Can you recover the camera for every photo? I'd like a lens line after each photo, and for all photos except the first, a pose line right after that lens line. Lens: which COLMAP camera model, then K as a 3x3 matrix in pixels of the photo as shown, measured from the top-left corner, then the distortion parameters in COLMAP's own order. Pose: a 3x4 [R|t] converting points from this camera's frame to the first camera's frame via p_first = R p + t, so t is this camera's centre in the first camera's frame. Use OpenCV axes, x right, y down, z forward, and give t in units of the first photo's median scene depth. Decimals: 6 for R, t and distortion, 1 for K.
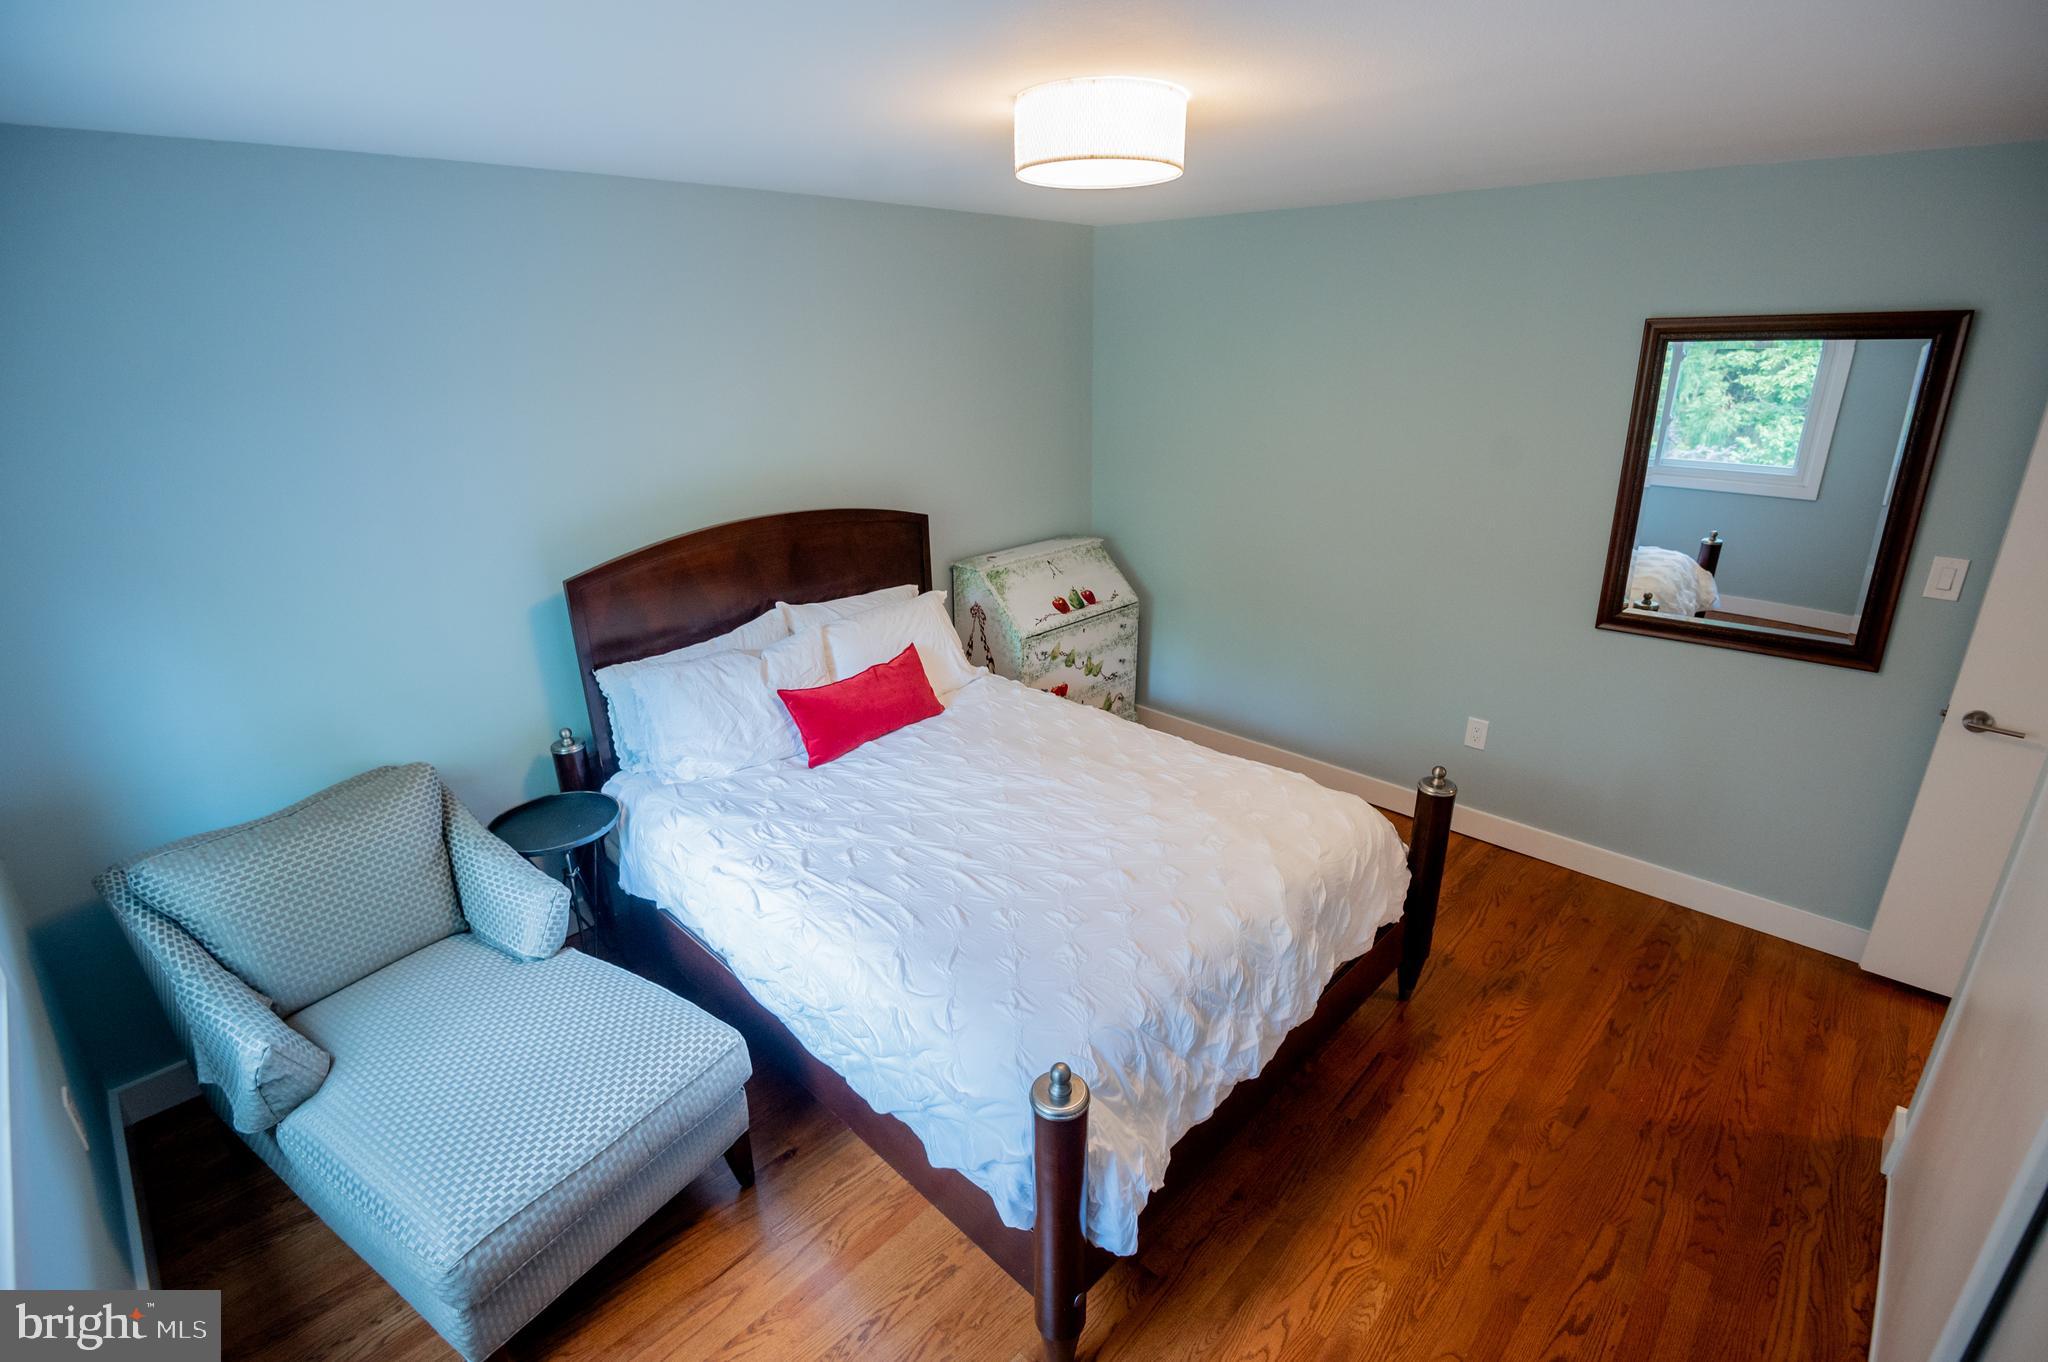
lens RADIAL K [[954.2, 0, 1016.1], [0, 954.2, 671.5], [0, 0, 1]] dist [-0.013366, -0.000883]
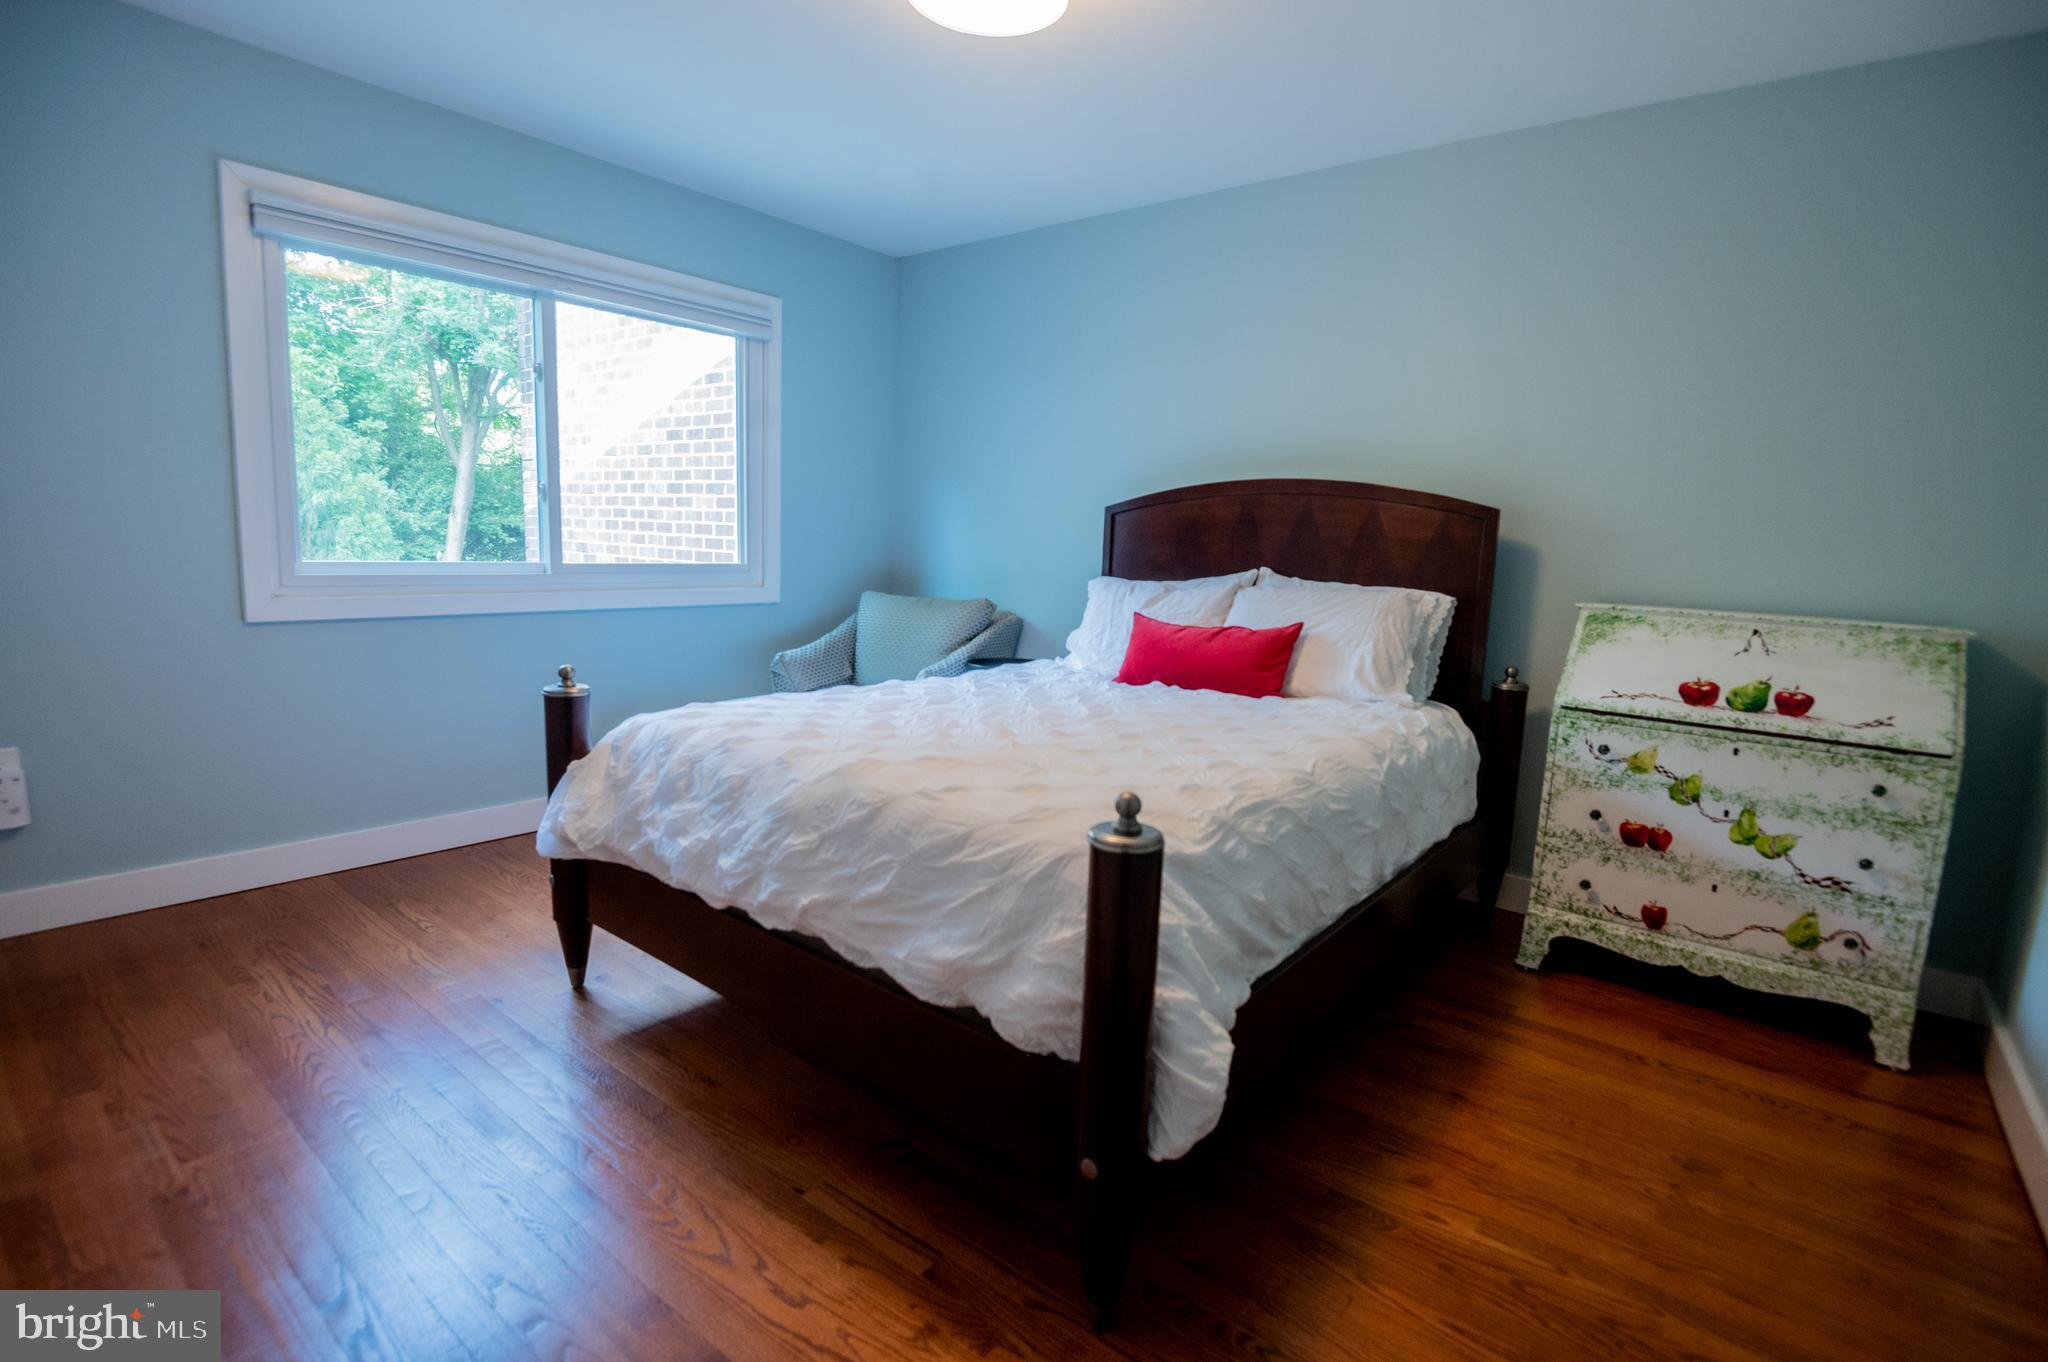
lens RADIAL K [[954.2, 0, 1011.7], [0, 954.2, 682.8], [0, 0, 1]] dist [-0.013366, -0.000883]
pose [[0.081917, 0.161822, -0.983414, 0.552460], [-0.374941, 0.919245, 0.120031, 0.010278], [0.923422, 0.358890, 0.135976, 0.534840]]
